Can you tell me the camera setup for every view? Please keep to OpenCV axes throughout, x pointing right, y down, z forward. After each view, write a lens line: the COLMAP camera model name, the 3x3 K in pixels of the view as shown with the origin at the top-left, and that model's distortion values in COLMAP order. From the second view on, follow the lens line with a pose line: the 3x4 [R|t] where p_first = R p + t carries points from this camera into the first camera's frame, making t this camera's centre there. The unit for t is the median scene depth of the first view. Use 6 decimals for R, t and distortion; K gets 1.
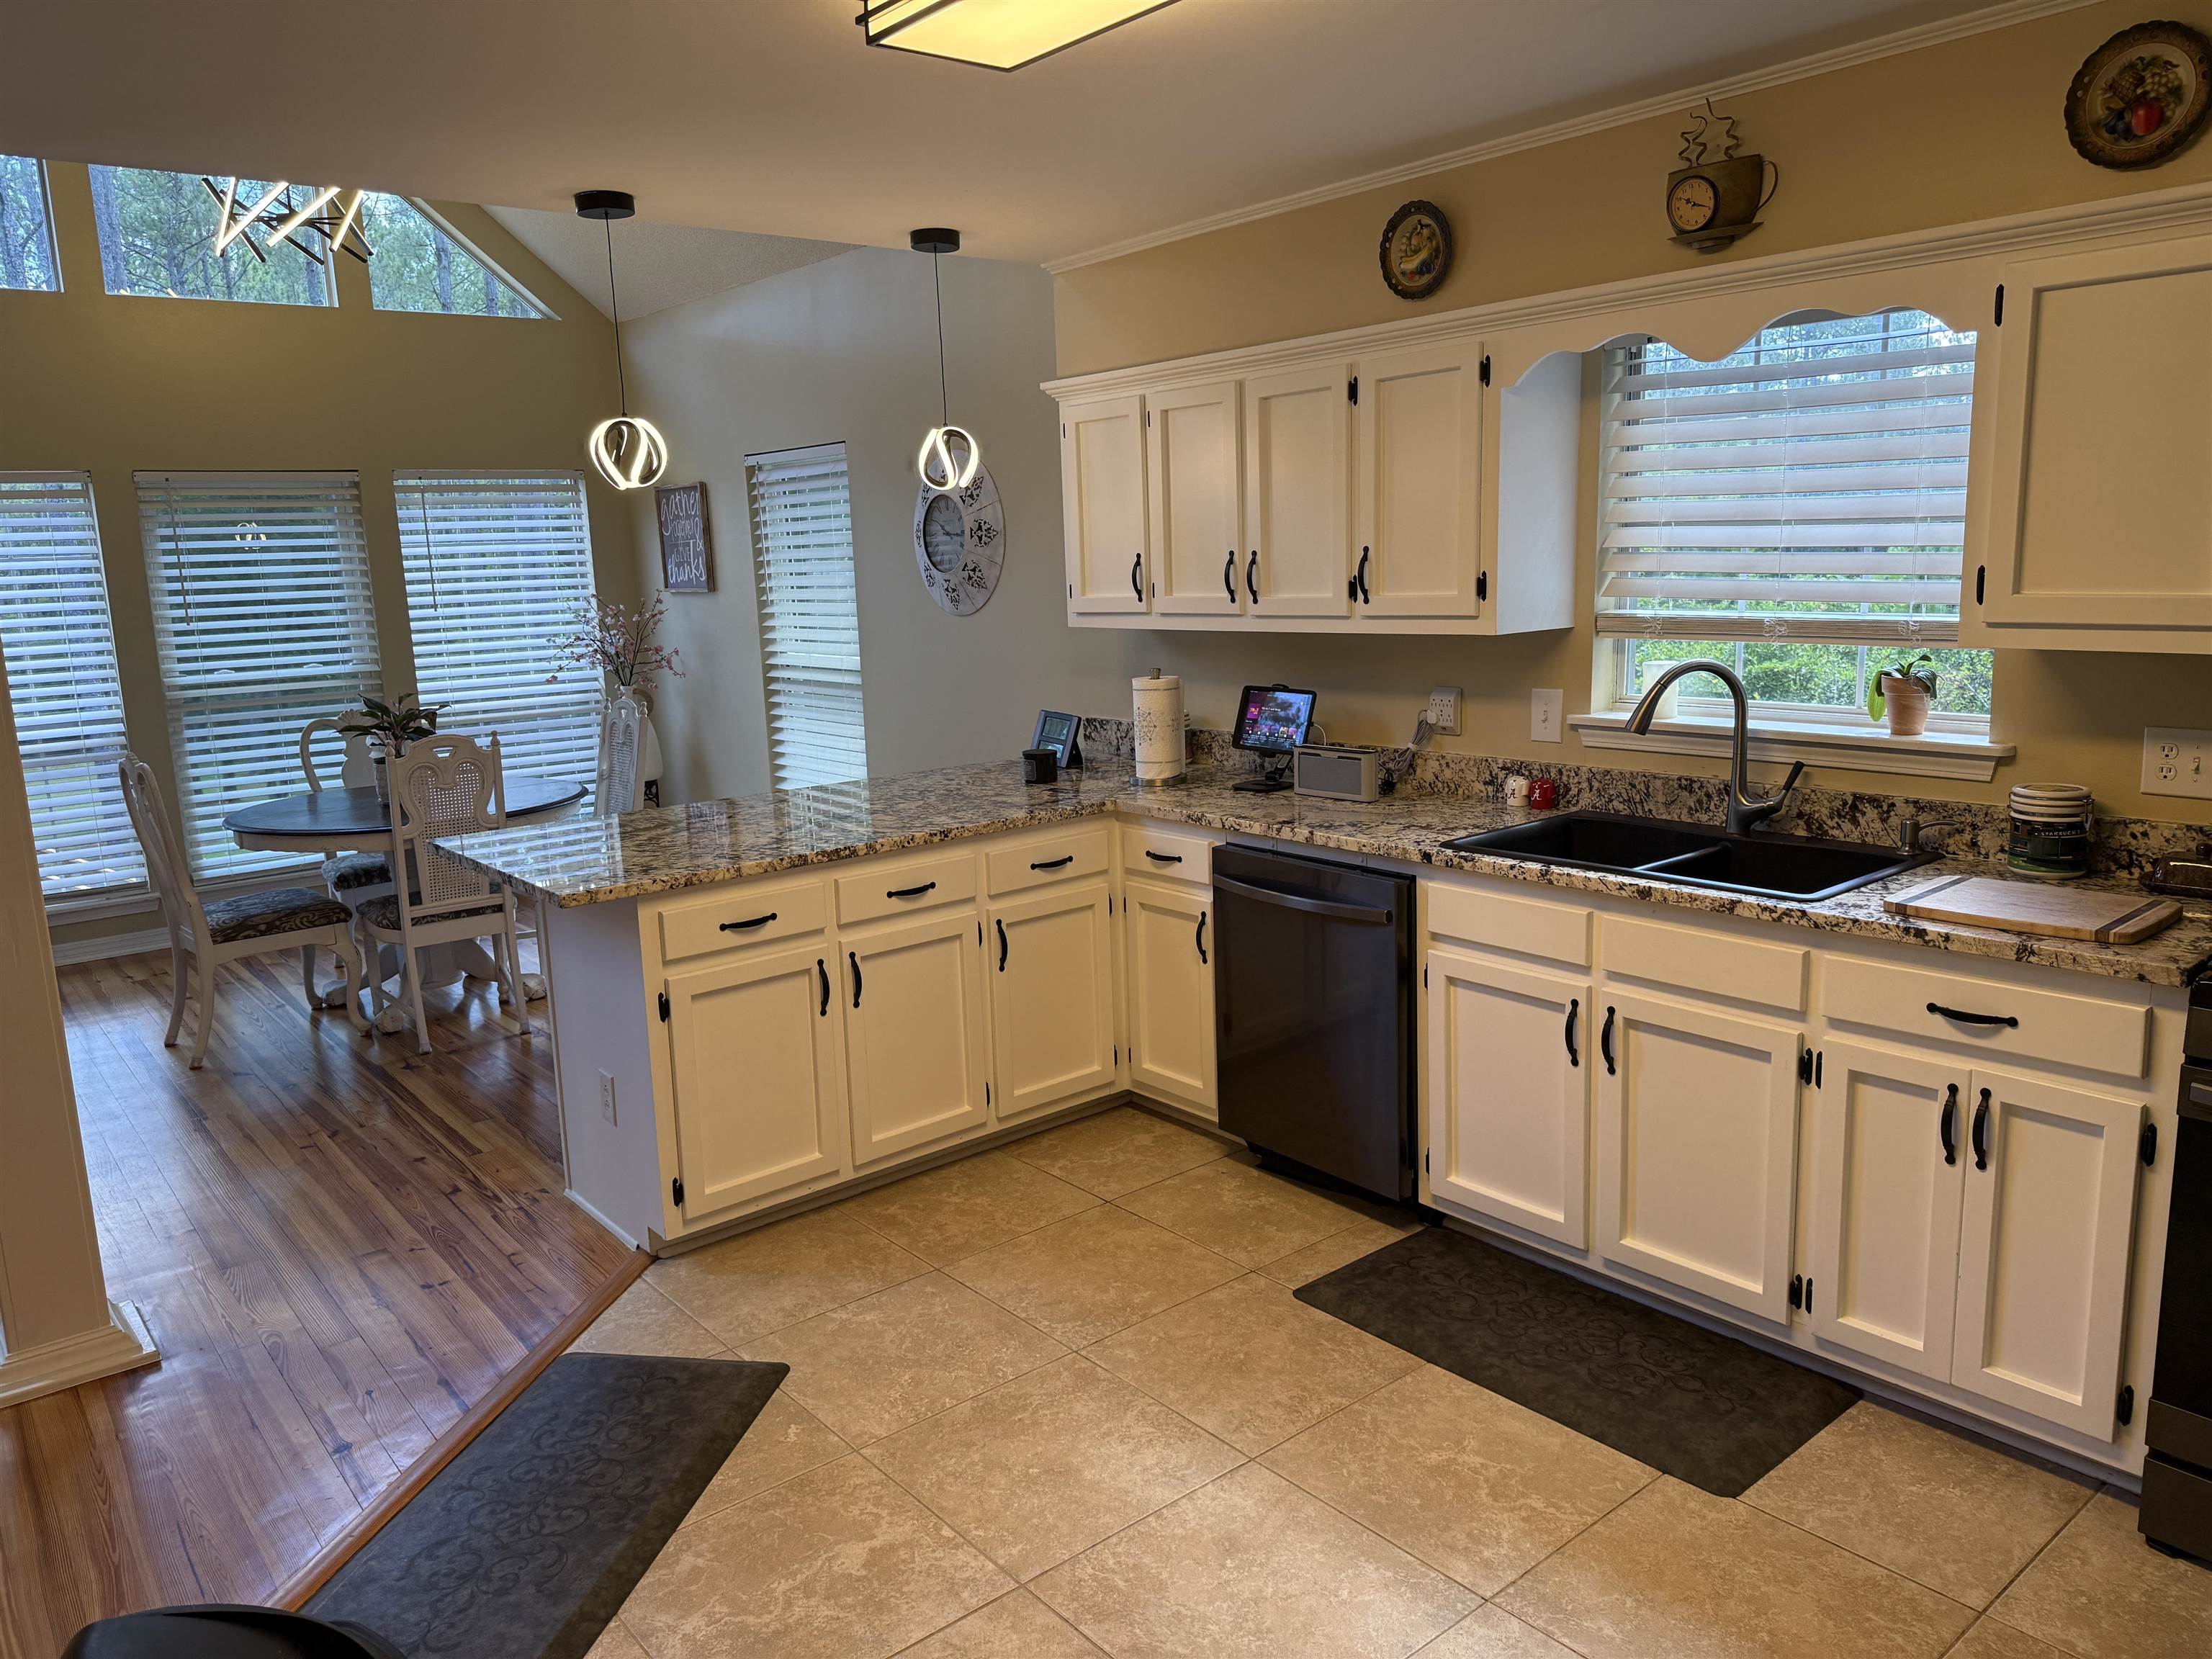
lens RADIAL K [[1565.0, 0, 1105.9], [0, 1565.0, 819.2], [0, 0, 1]] dist [0.046117, -0.060195]
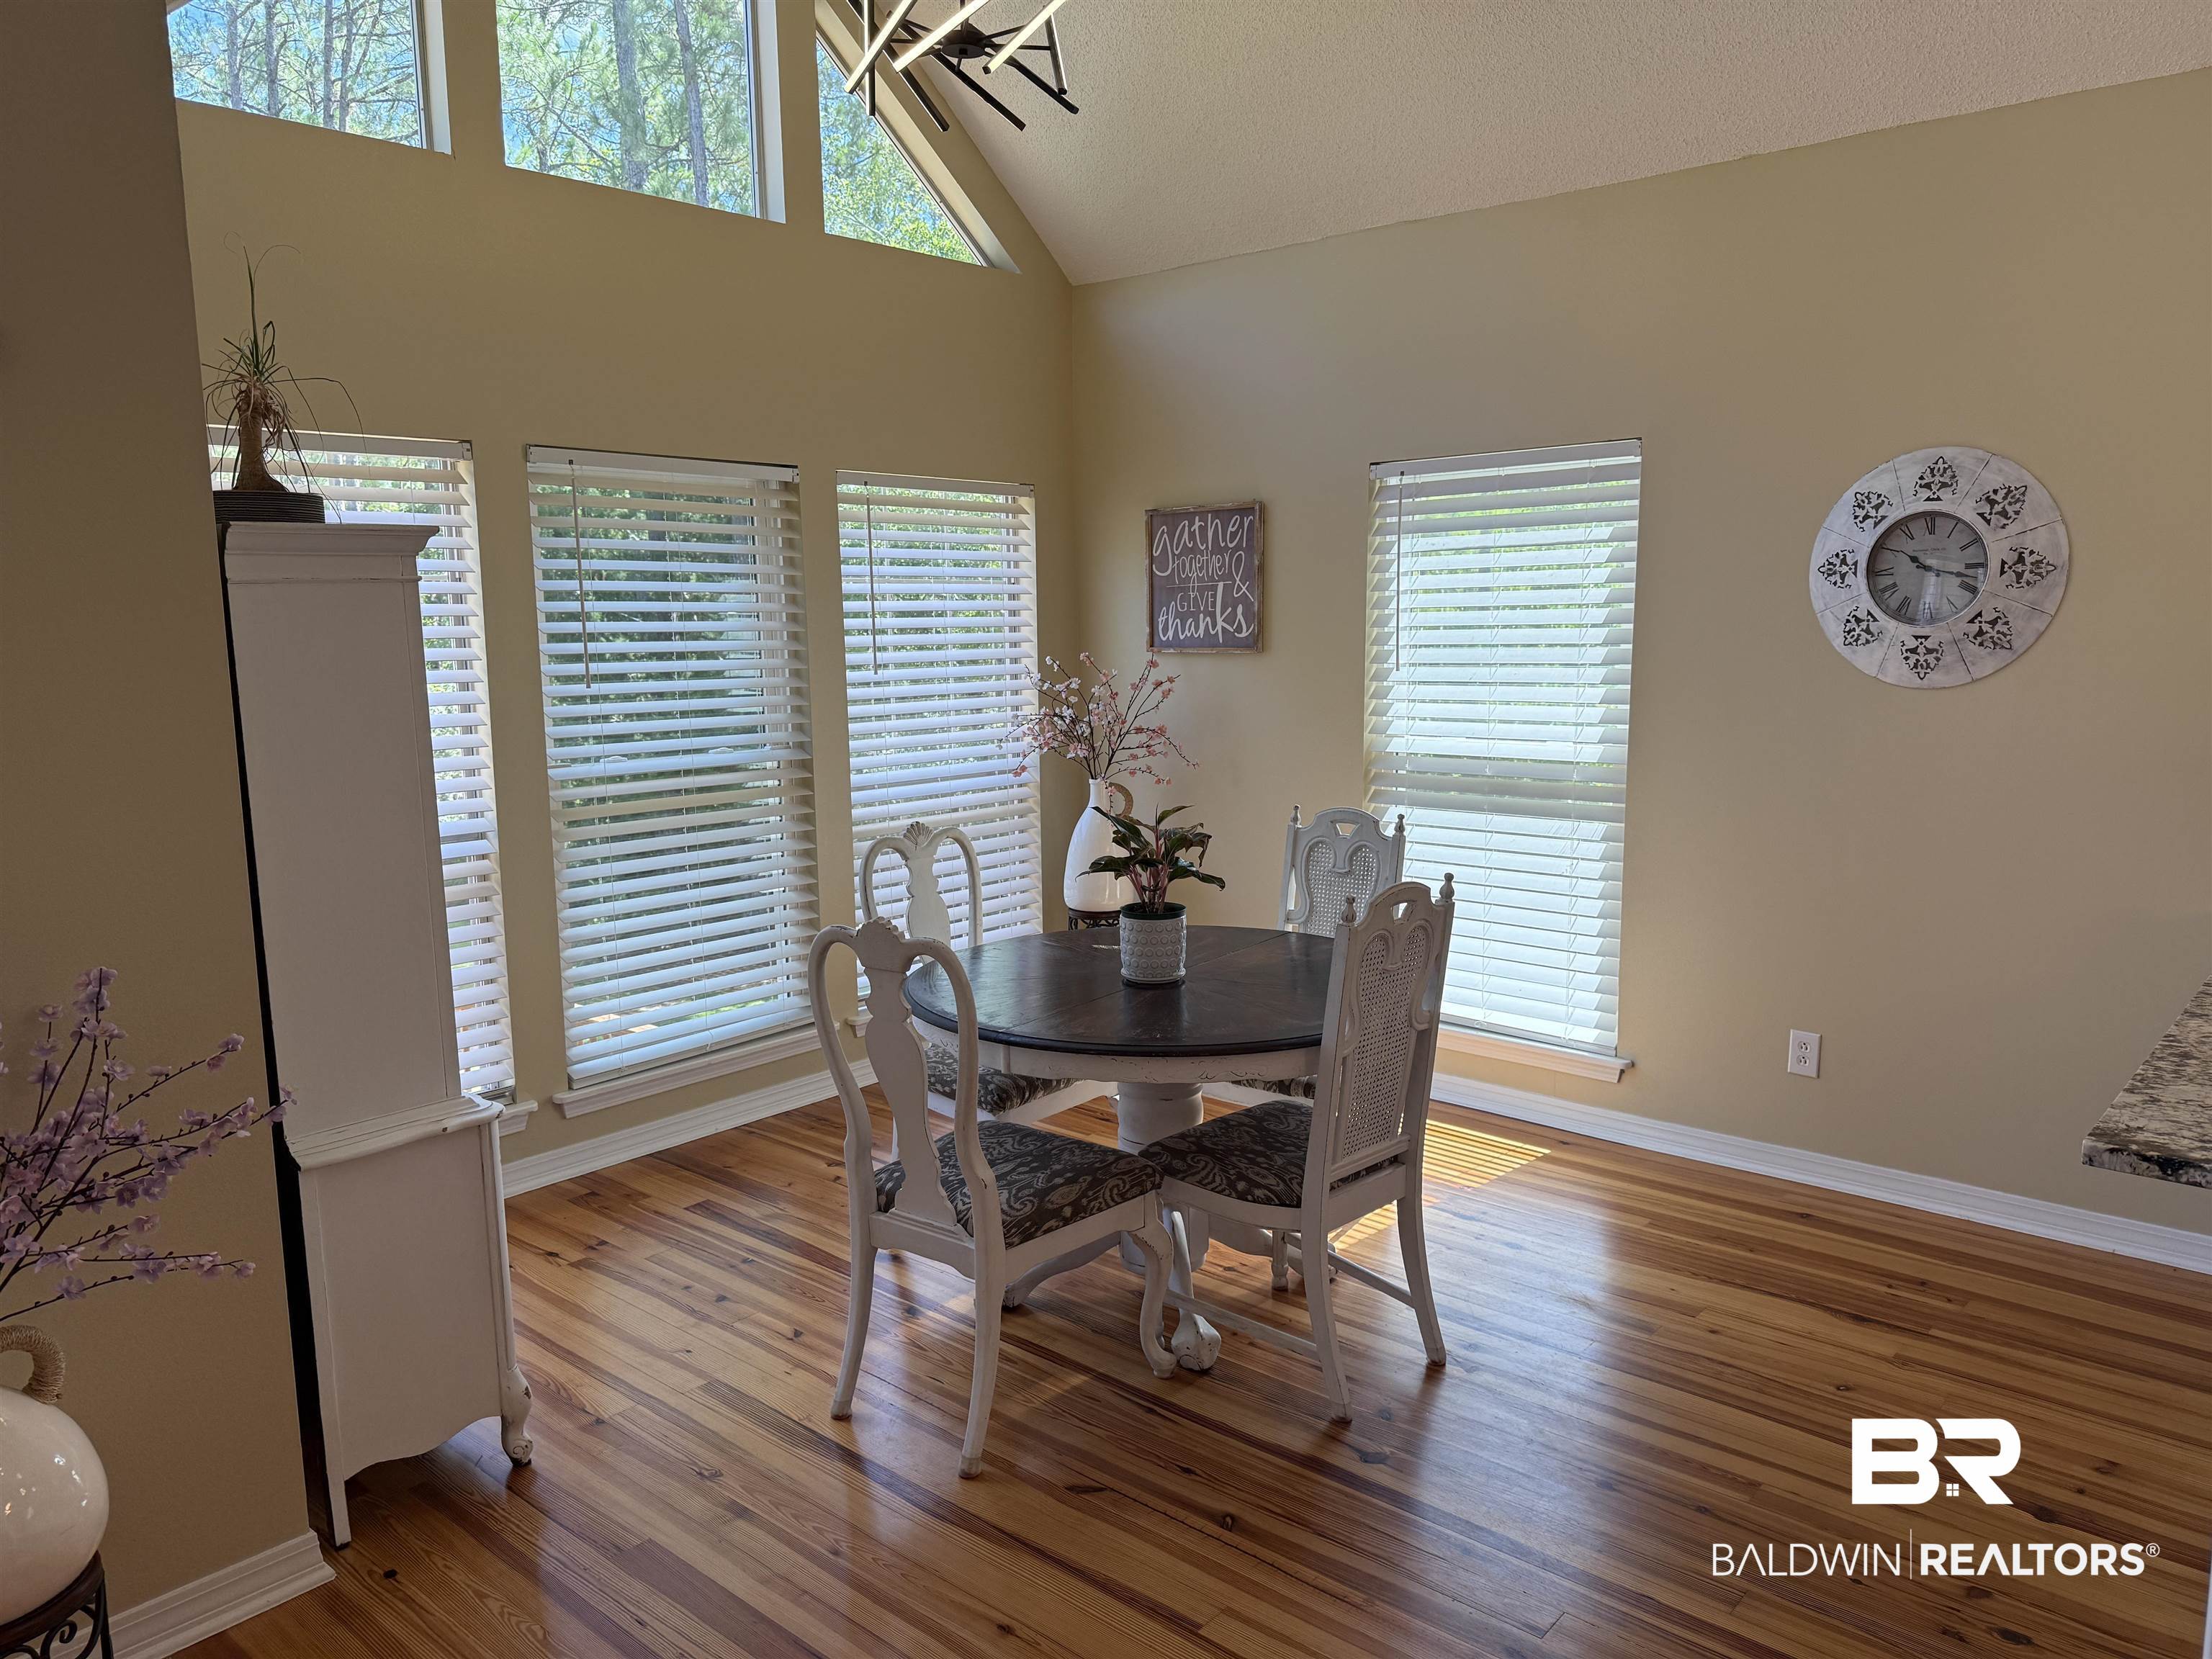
lens RADIAL K [[1565.0, 0, 1107.4], [0, 1565.0, 843.5], [0, 0, 1]] dist [0.046117, -0.060195]
pose [[0.986764, -0.001593, 0.162152, -0.556709], [0.006854, 0.999468, -0.031890, -0.043699], [-0.162015, 0.032579, 0.986250, 0.385544]]
